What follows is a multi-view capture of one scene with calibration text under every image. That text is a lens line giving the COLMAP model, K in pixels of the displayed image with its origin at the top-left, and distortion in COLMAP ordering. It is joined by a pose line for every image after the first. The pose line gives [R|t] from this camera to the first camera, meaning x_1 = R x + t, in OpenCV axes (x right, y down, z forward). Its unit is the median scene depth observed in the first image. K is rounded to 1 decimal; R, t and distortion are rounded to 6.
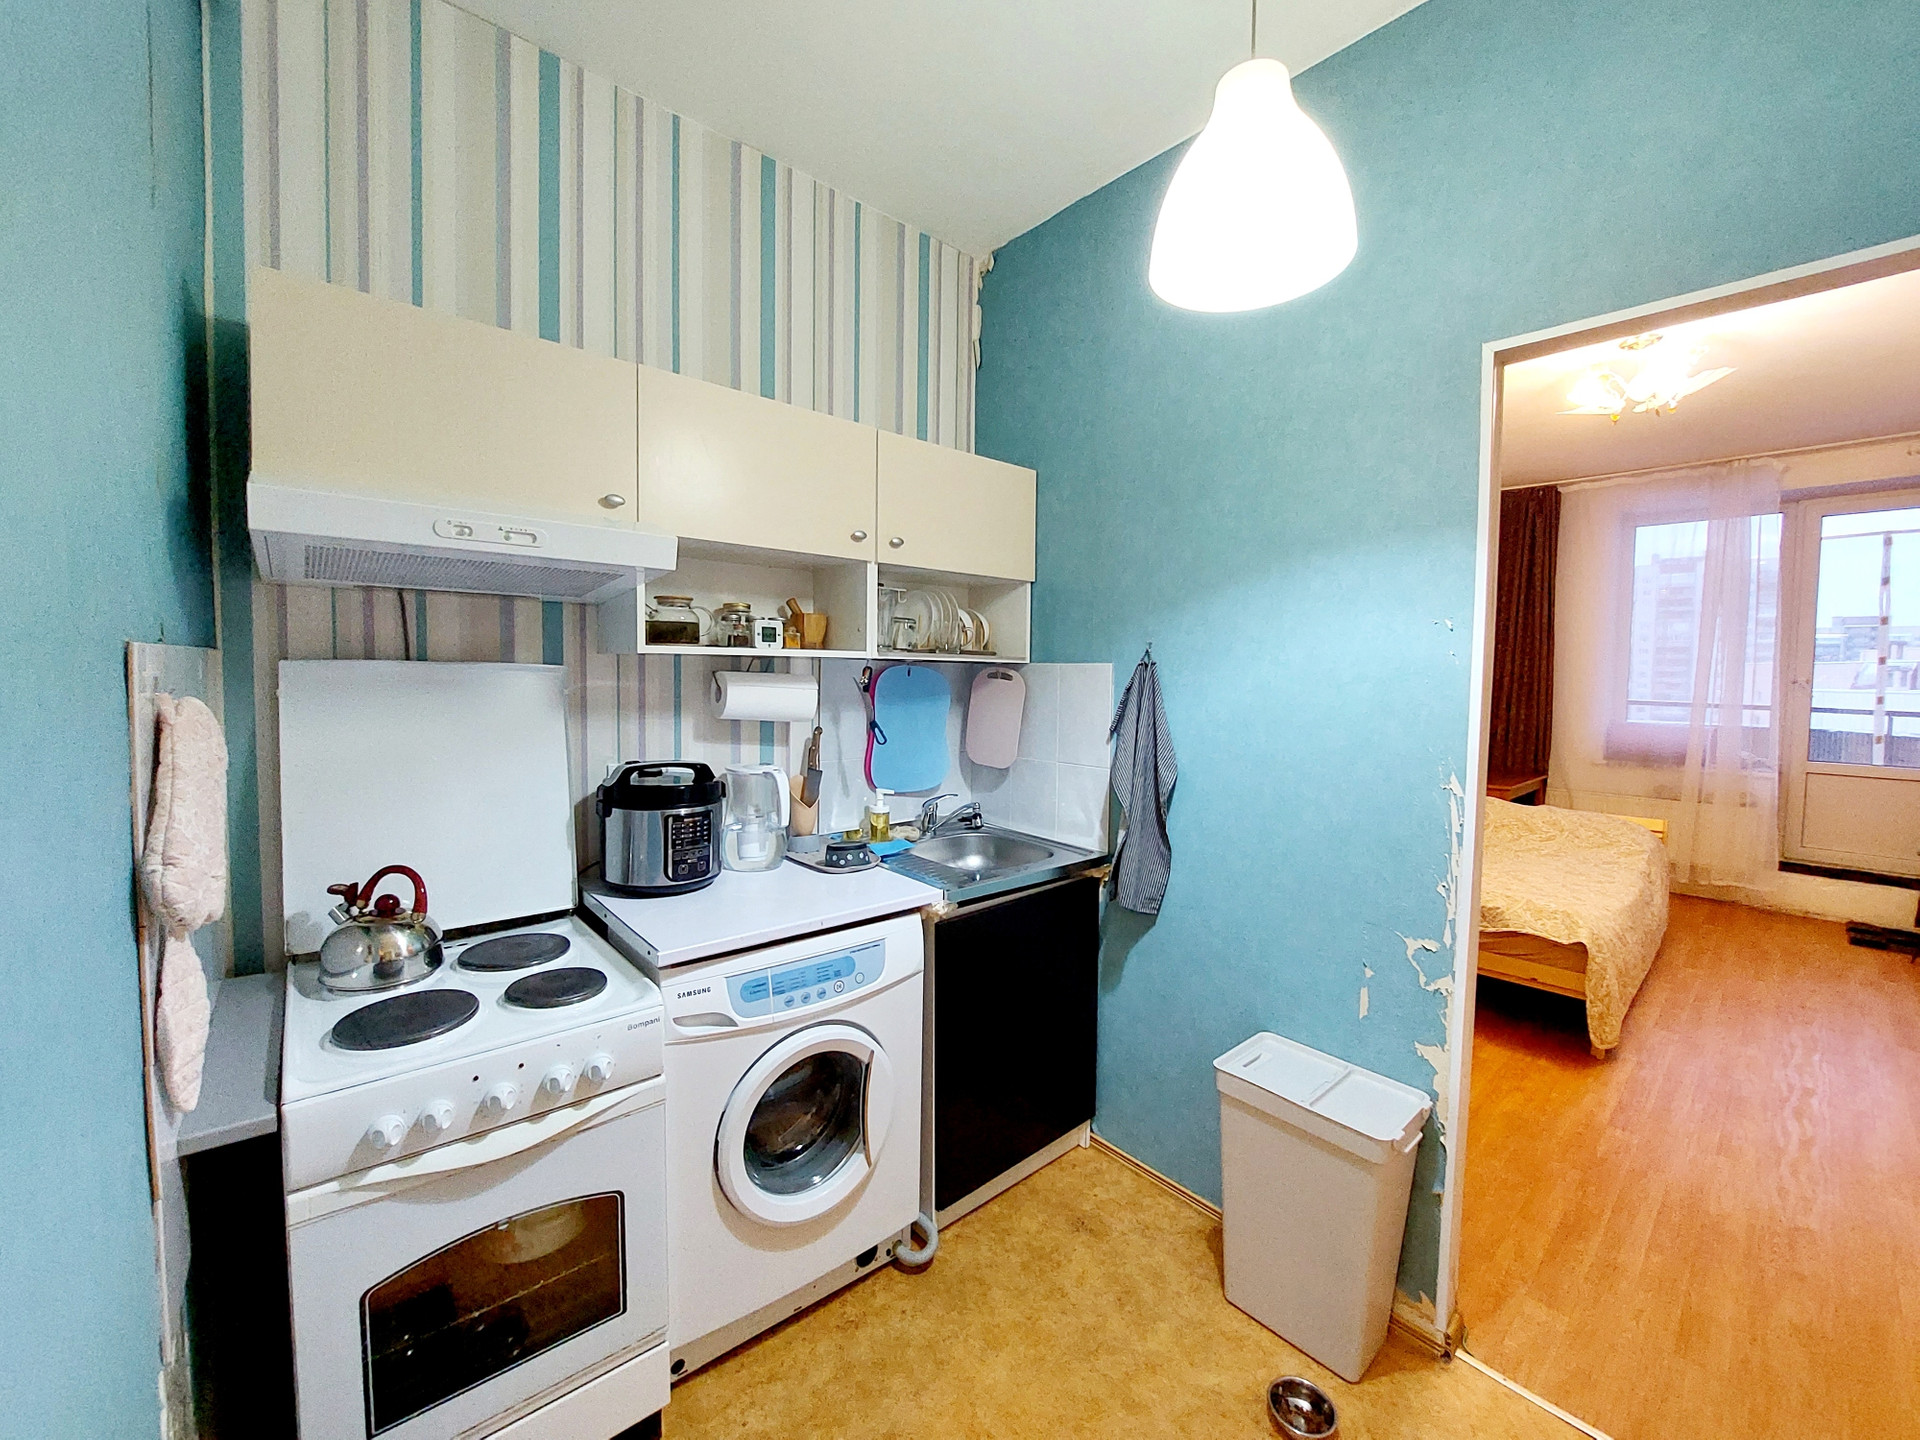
lens RADIAL K [[768.1, 0, 961.7], [0, 768.1, 709.1], [0, 0, 1]] dist [-0.009507, -0.002764]
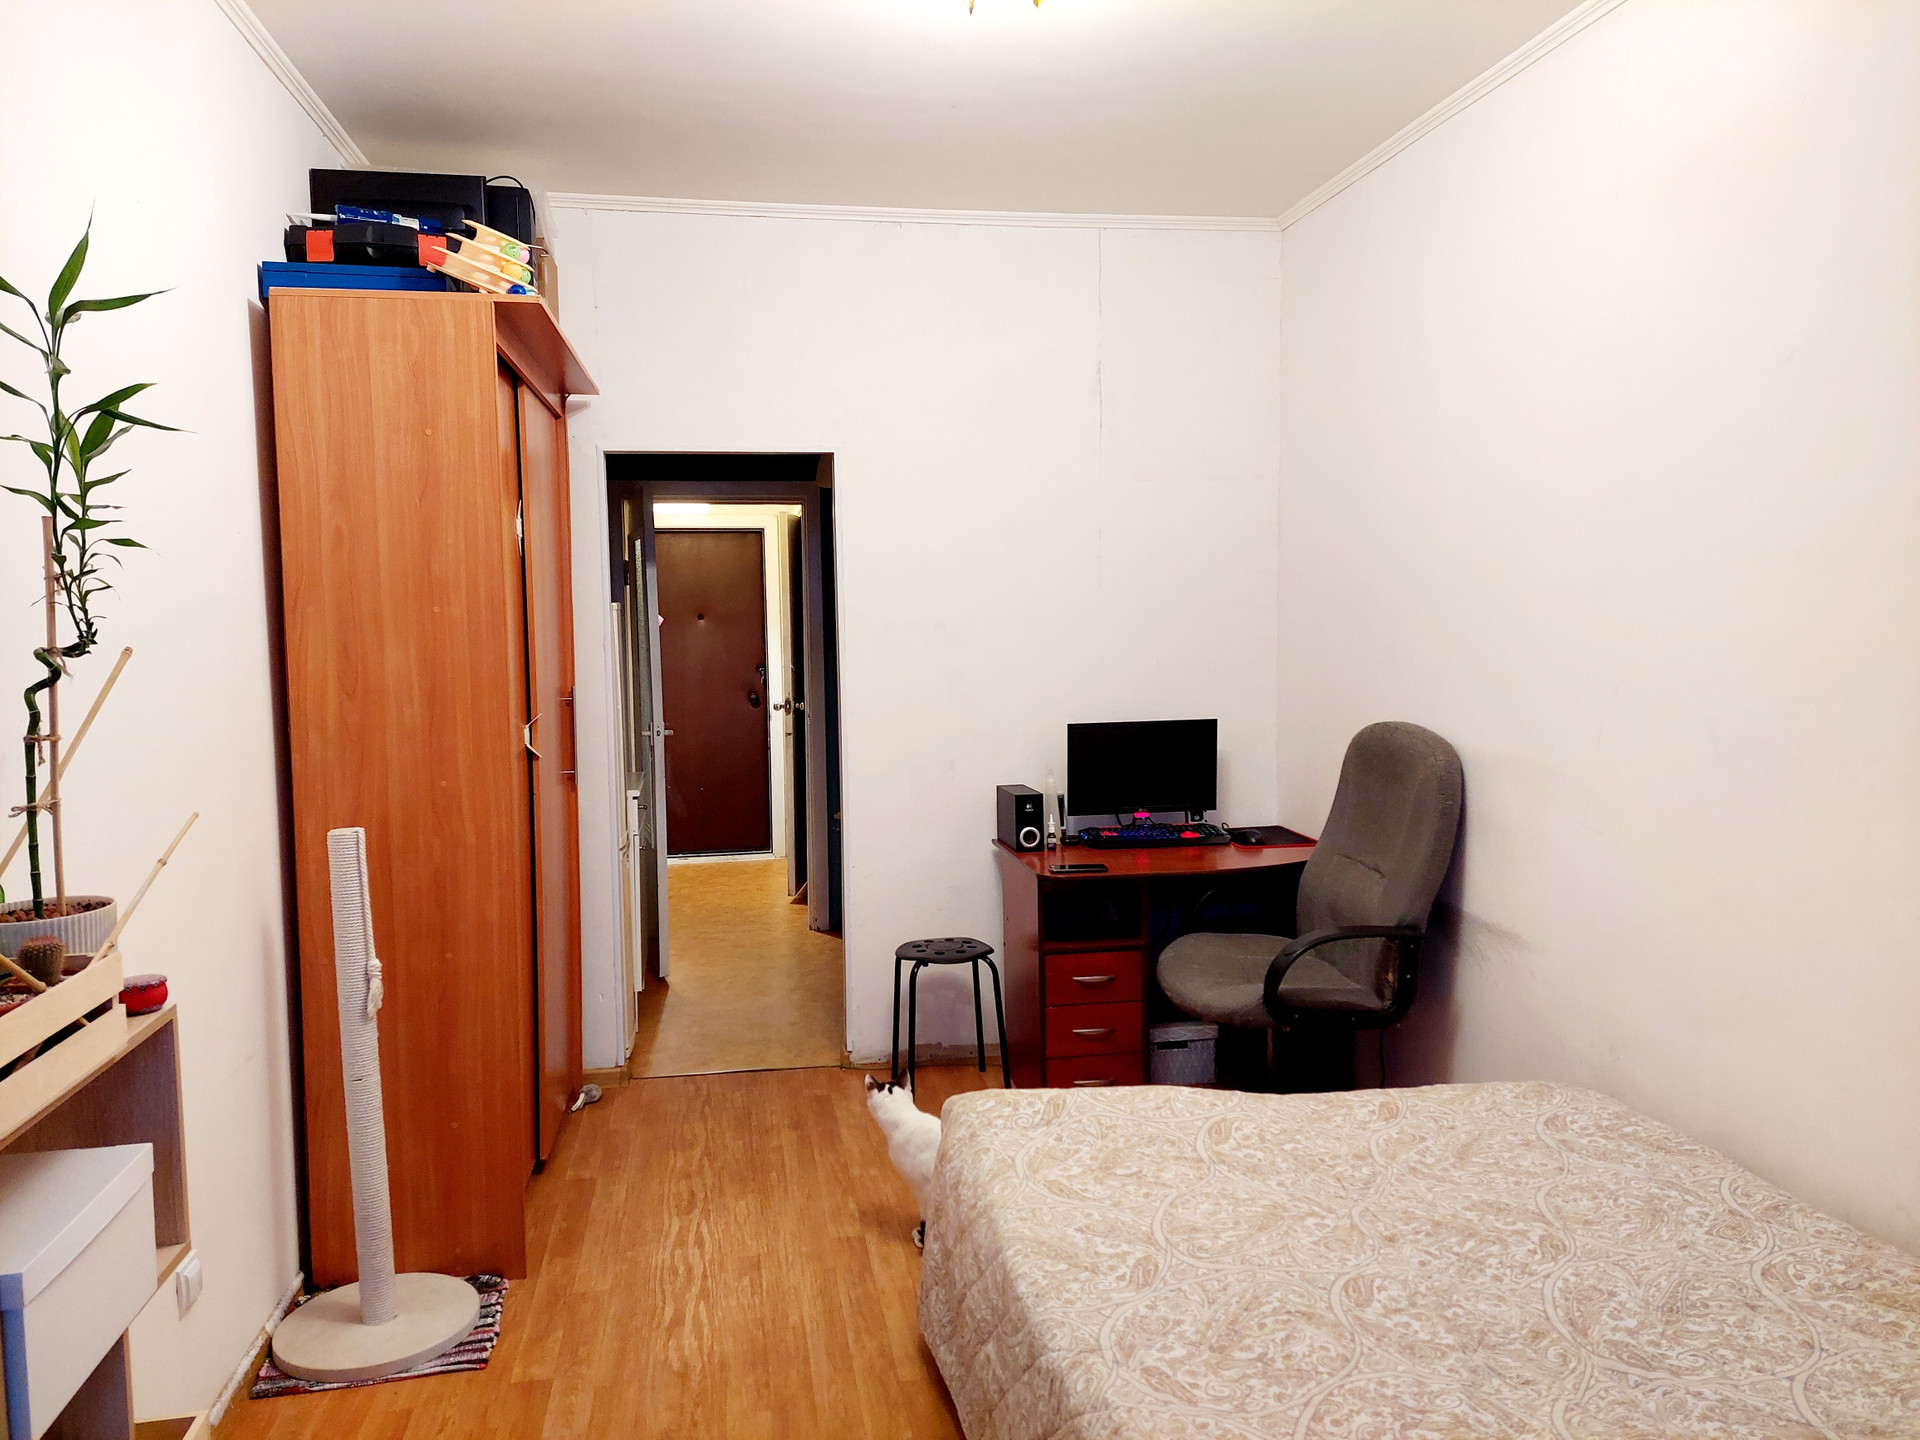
lens RADIAL K [[1369.8, 0, 975.6], [0, 1369.8, 725.9], [0, 0, 1]] dist [0.075414, -0.068162]
pose [[-0.513550, 0.060227, -0.855943, 0.980250], [-0.036916, 0.995059, 0.092165, -0.047924], [0.857265, 0.078929, -0.508789, 0.884222]]
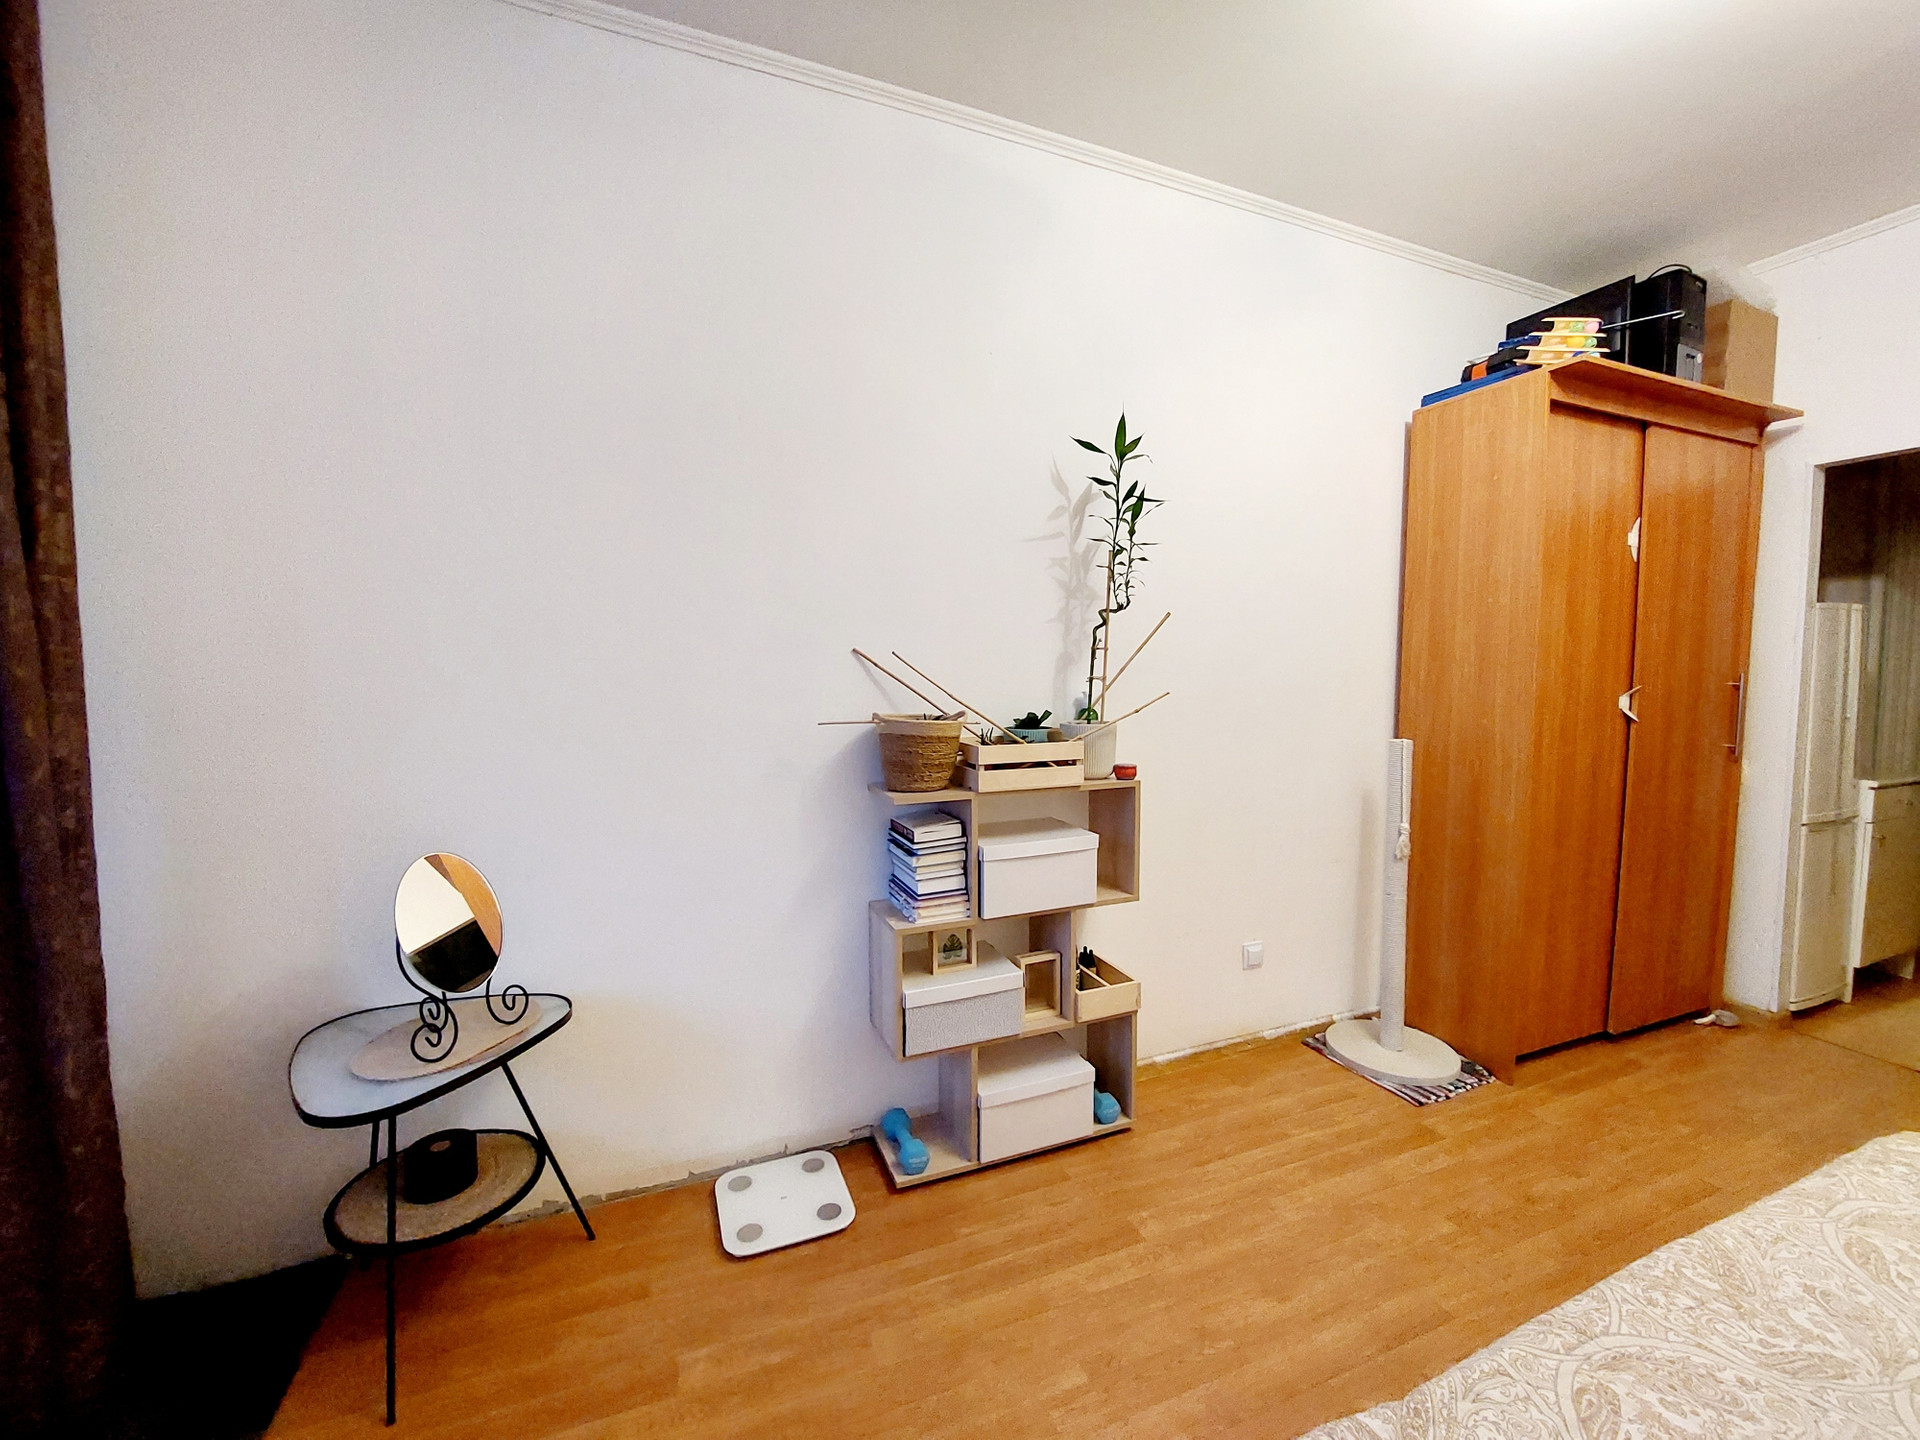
lens RADIAL K [[768.1, 0, 961.0], [0, 768.1, 717.3], [0, 0, 1]] dist [-0.009507, -0.002764]
pose [[-0.943593, -0.042515, 0.328367, 0.728386], [-0.002640, 0.992657, 0.120937, -0.017739], [-0.331098, 0.113248, -0.936776, 0.945258]]
